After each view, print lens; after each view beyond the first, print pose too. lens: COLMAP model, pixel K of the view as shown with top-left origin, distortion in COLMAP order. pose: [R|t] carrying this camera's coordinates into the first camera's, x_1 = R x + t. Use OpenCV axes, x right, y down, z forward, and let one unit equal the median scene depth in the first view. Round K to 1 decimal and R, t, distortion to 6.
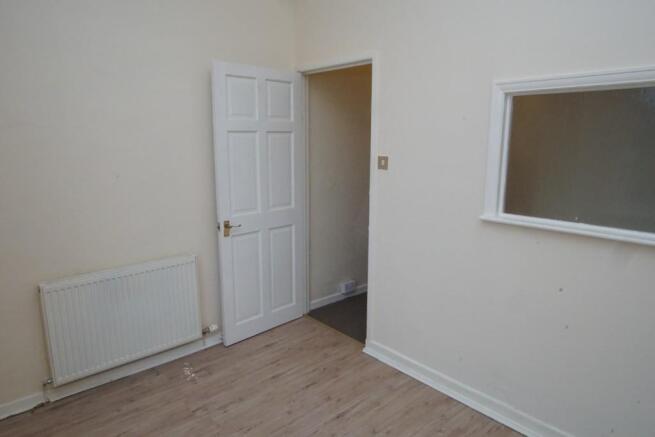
lens RADIAL K [[433.1, 0, 327.5], [0, 433.1, 218.5], [0, 0, 1]] dist [-0.002674, 0.001416]
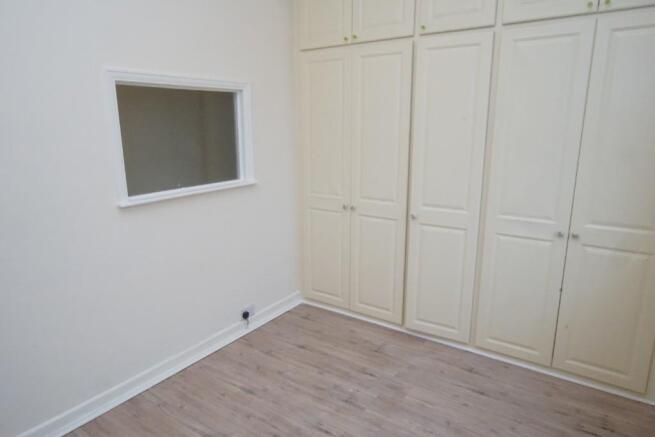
lens RADIAL K [[417.4, 0, 328.2], [0, 417.4, 210.2], [0, 0, 1]] dist [-0.002697, 0.000078]
pose [[-0.222162, -0.209567, 0.952221, -0.939061], [0.188034, 0.949085, 0.252747, -0.205105], [-0.956706, 0.235201, -0.171445, 1.009913]]
